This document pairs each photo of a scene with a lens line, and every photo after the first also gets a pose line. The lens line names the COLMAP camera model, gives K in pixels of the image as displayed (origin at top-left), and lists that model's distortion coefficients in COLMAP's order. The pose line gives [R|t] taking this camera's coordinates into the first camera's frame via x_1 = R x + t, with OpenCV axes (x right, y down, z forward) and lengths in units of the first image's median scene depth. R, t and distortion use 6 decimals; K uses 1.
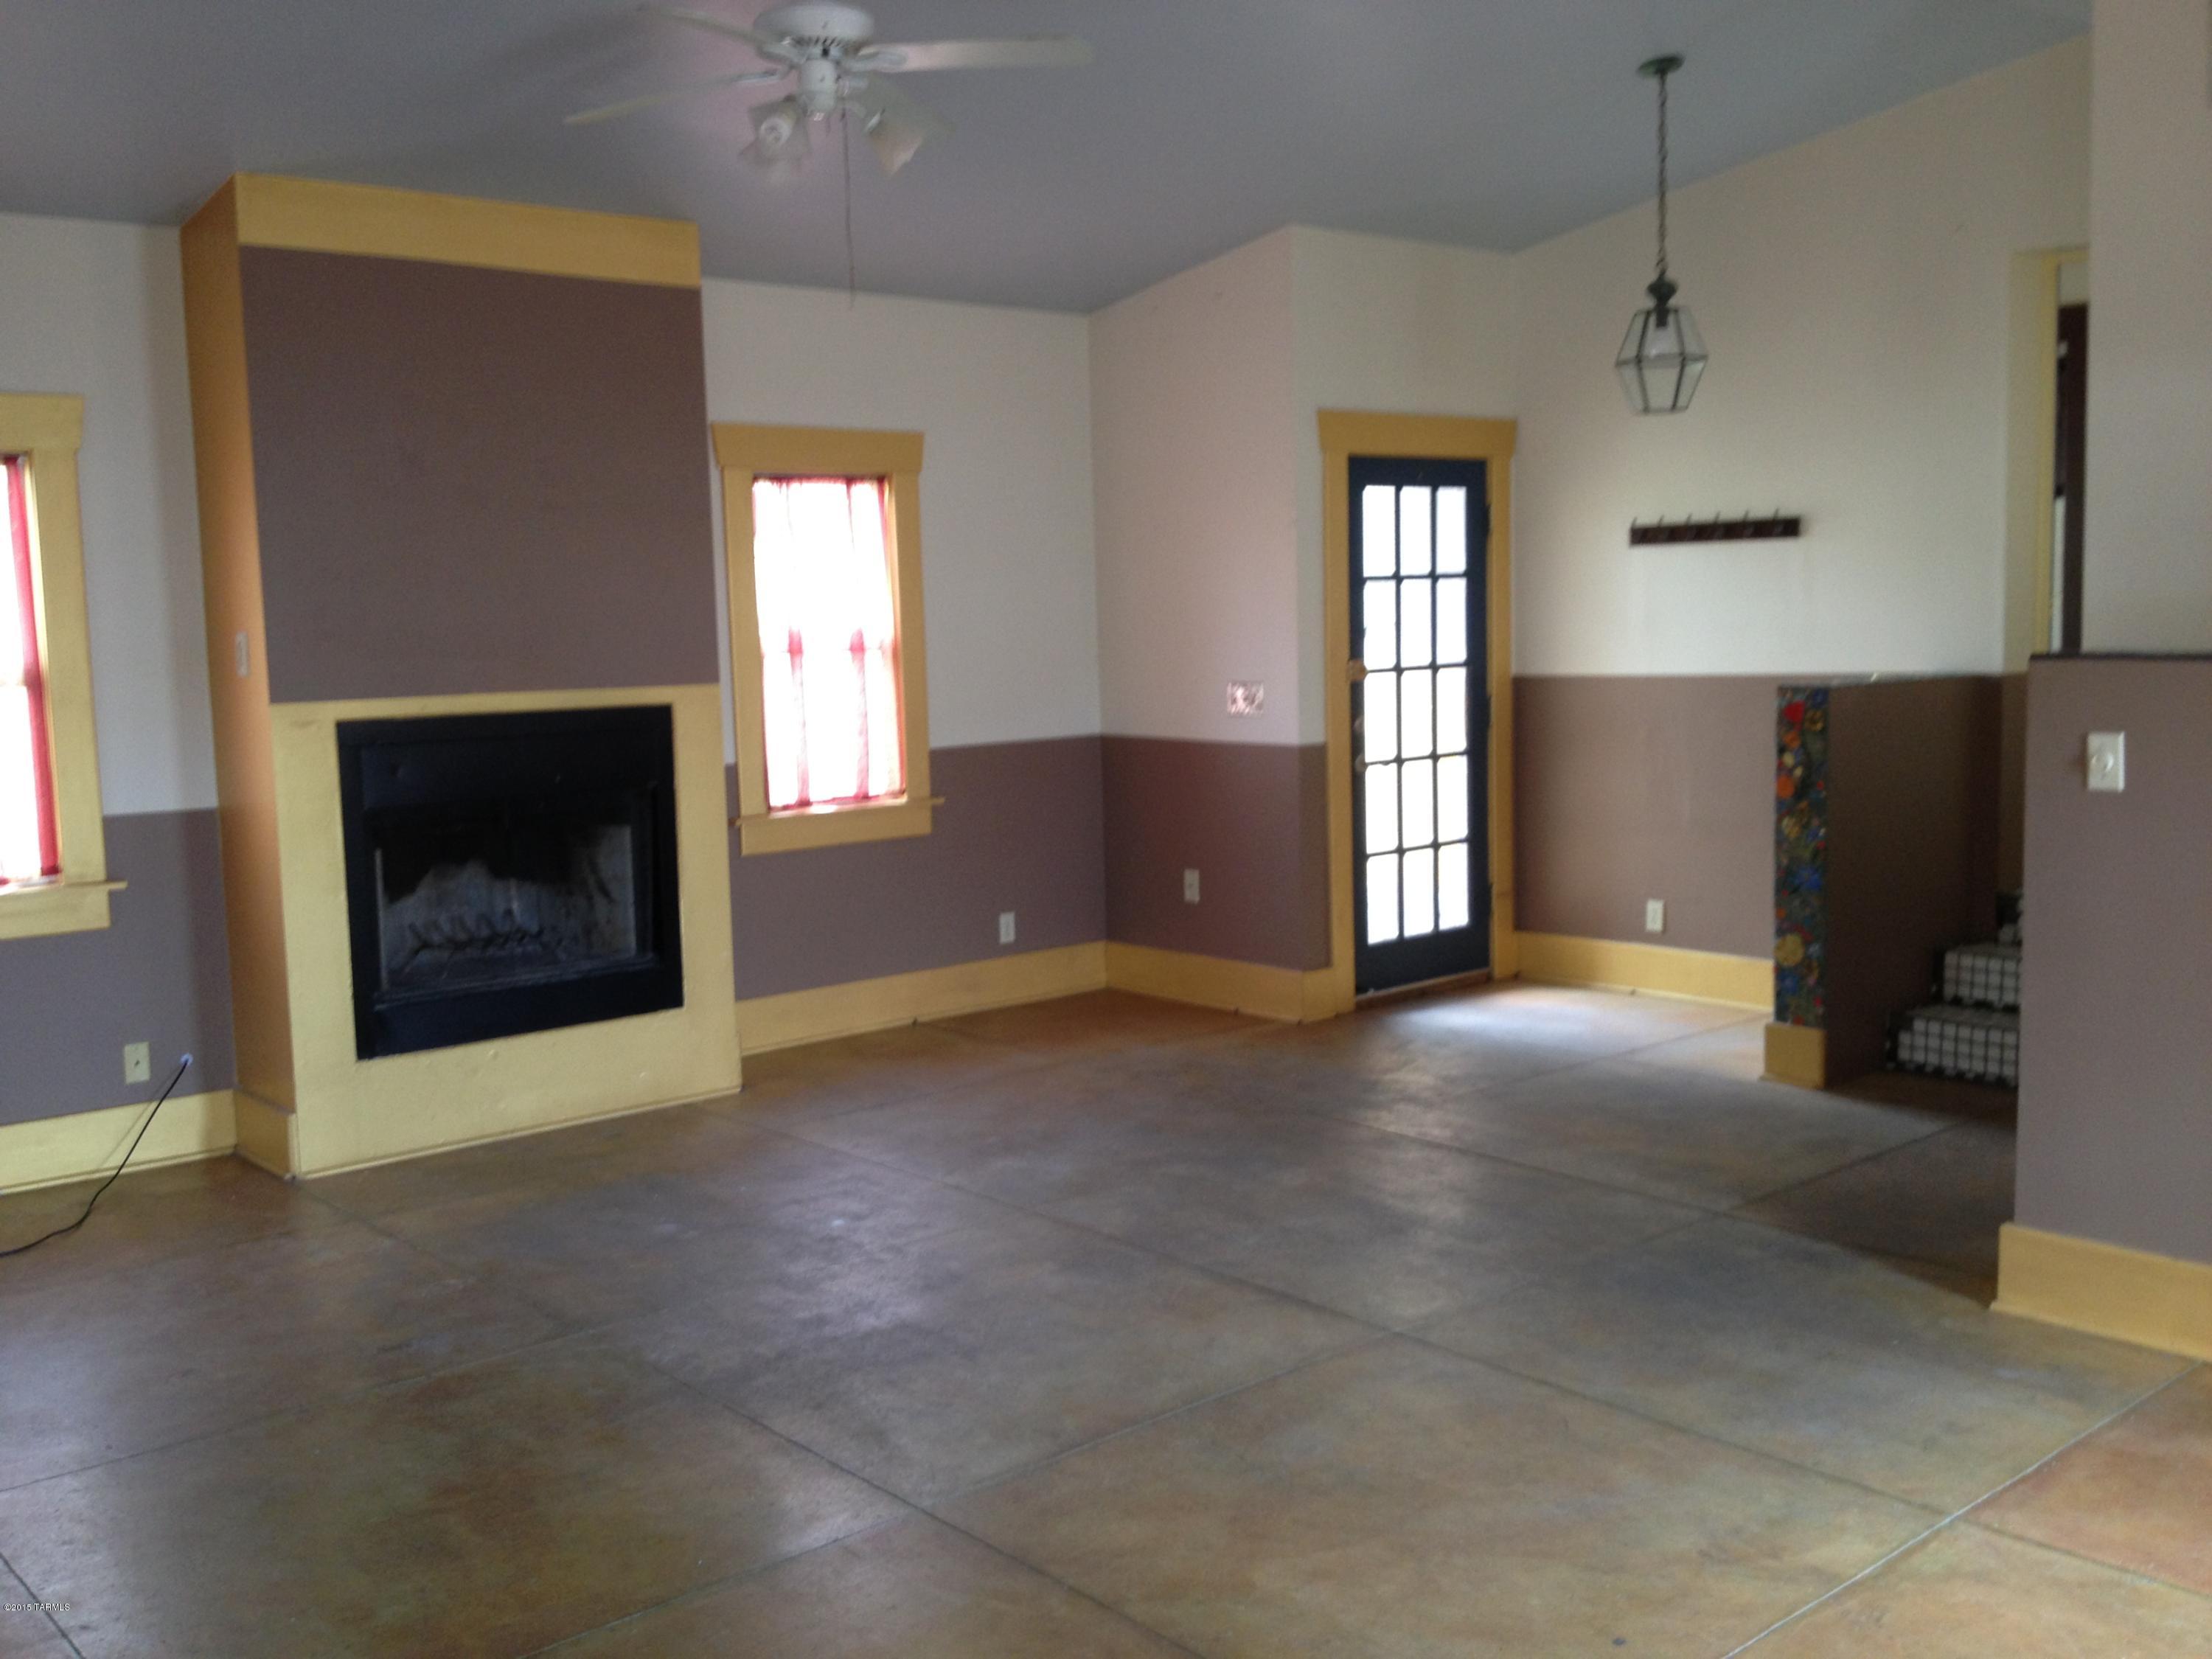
lens RADIAL K [[2076.8, 0, 1098.3], [0, 2076.8, 812.9], [0, 0, 1]] dist [0.043808, -0.100077]
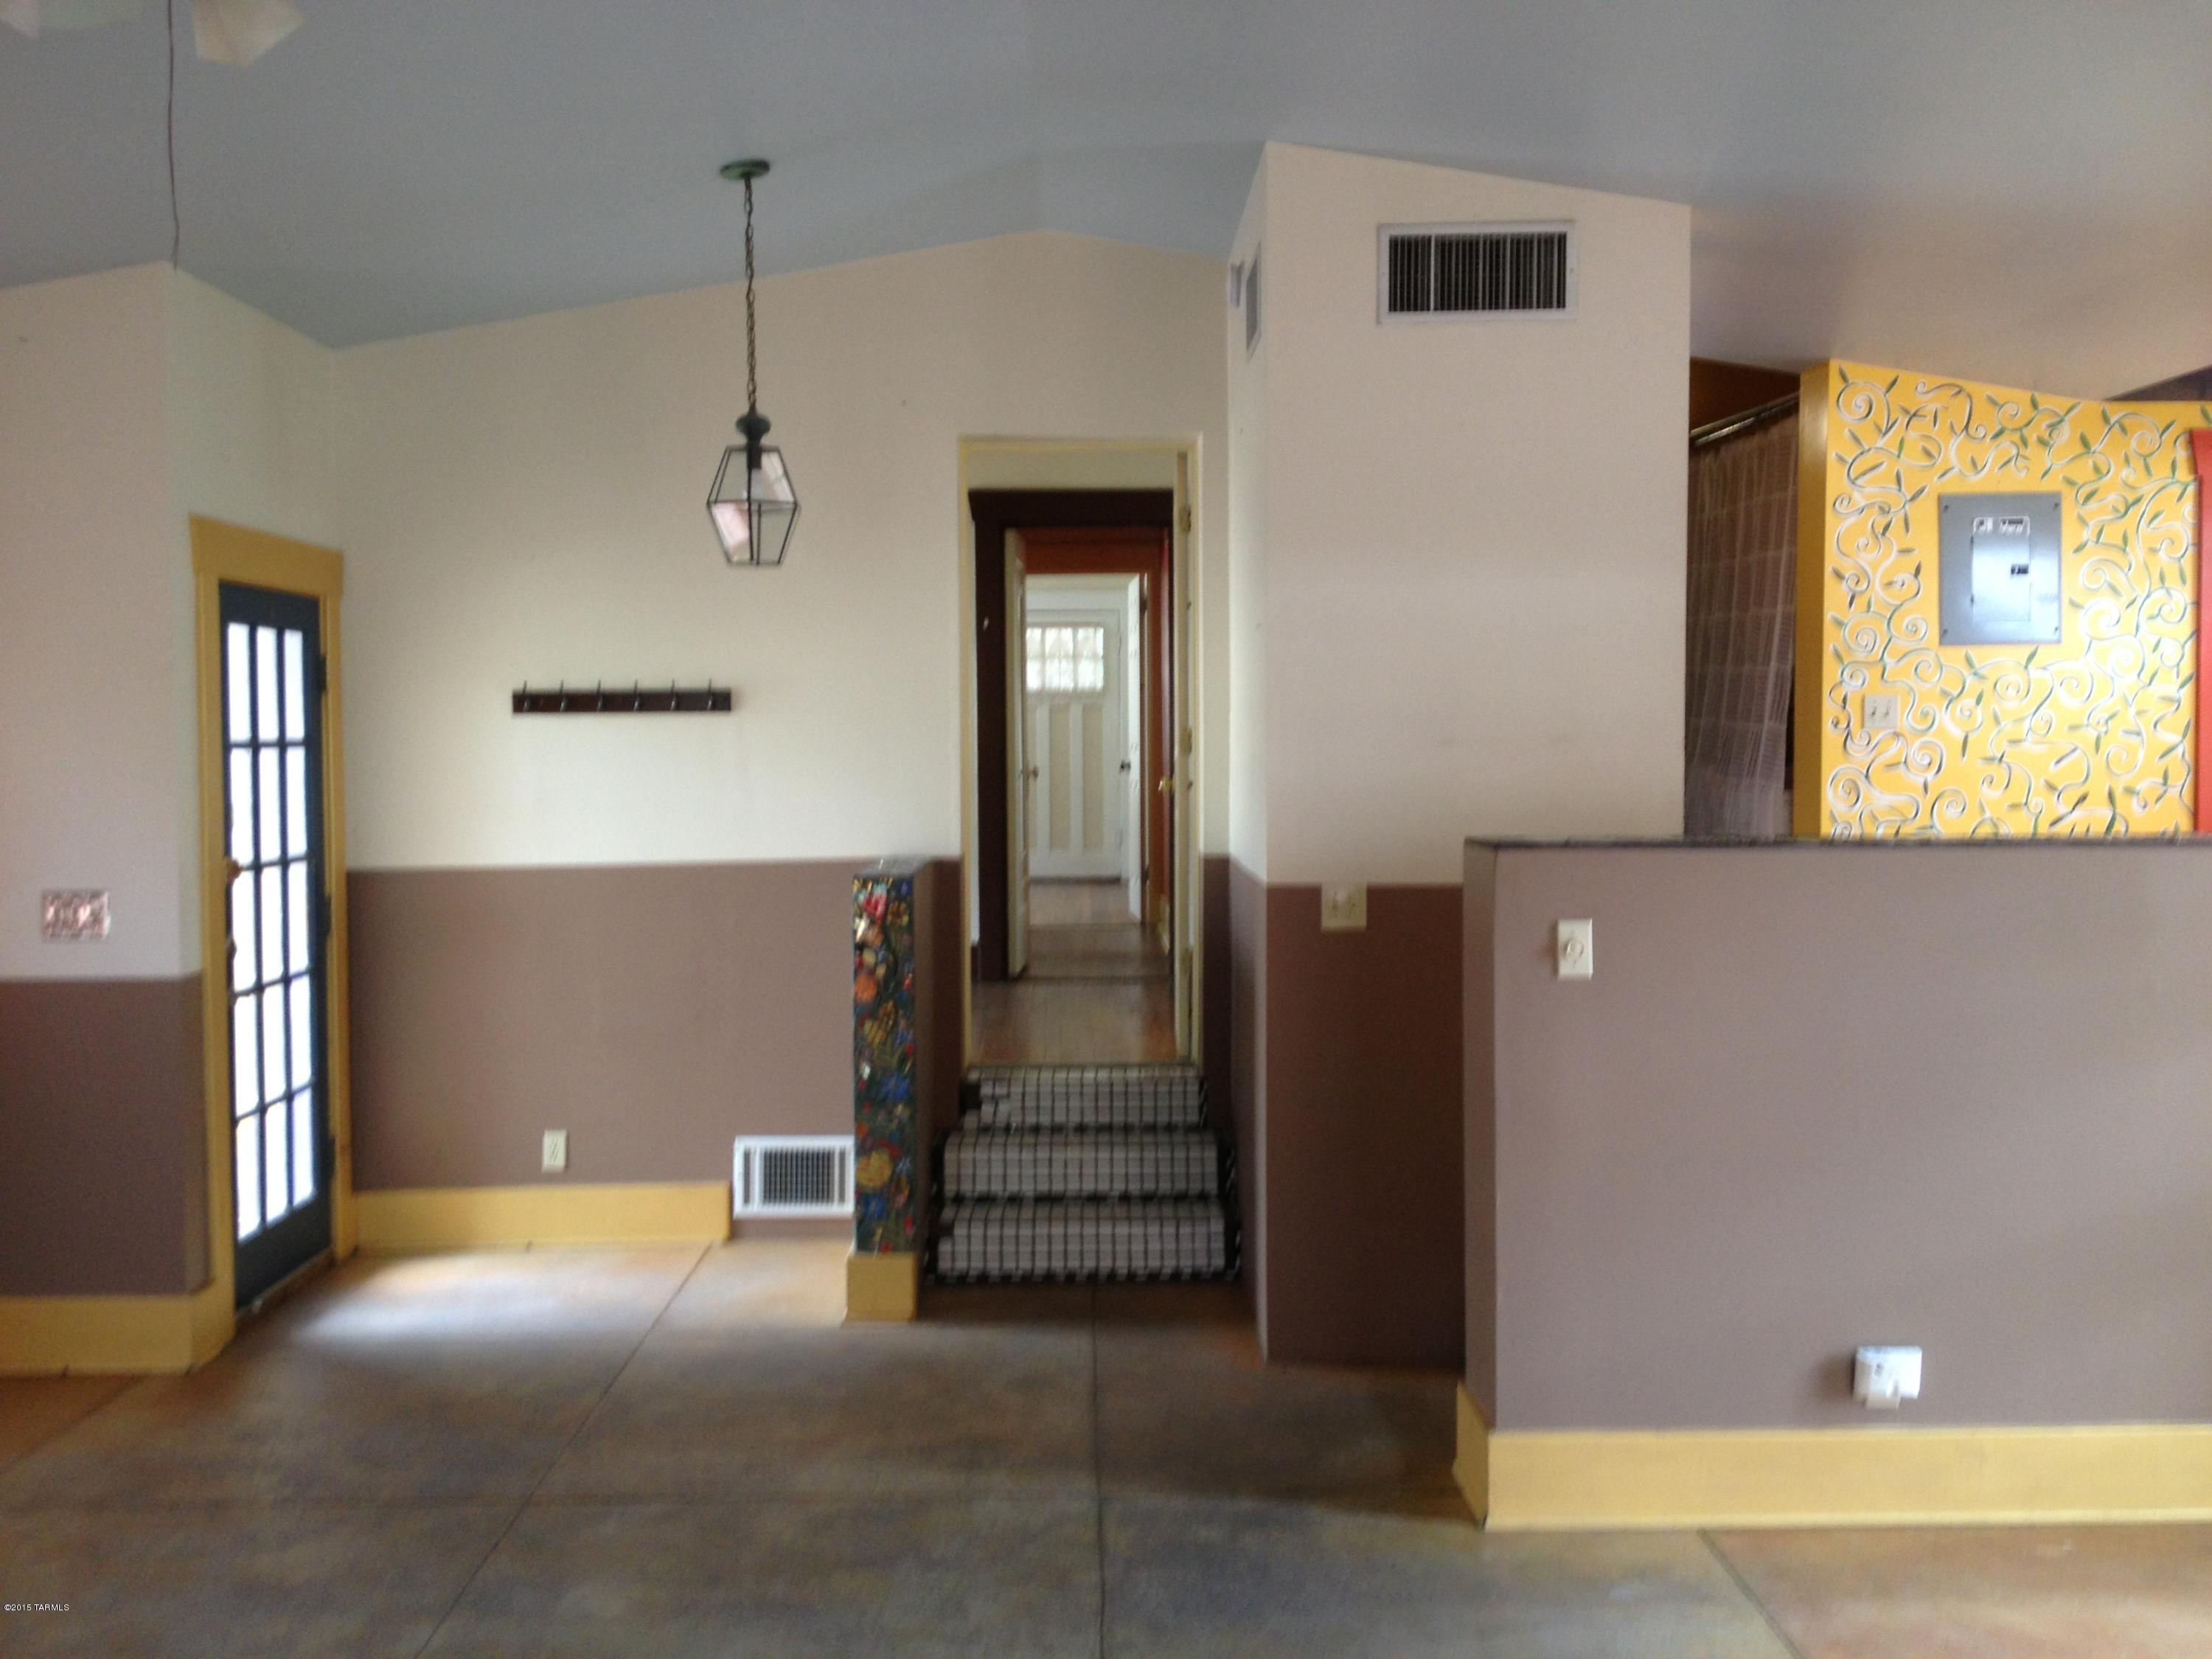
lens RADIAL K [[2051.0, 0, 1109.7], [0, 2051.0, 805.3], [0, 0, 1]] dist [0.132717, -0.284812]
pose [[0.639416, -0.003824, 0.768851, -0.283926], [0.068076, 0.996342, -0.051660, -0.037639], [-0.765841, 0.085373, 0.637338, 0.339193]]
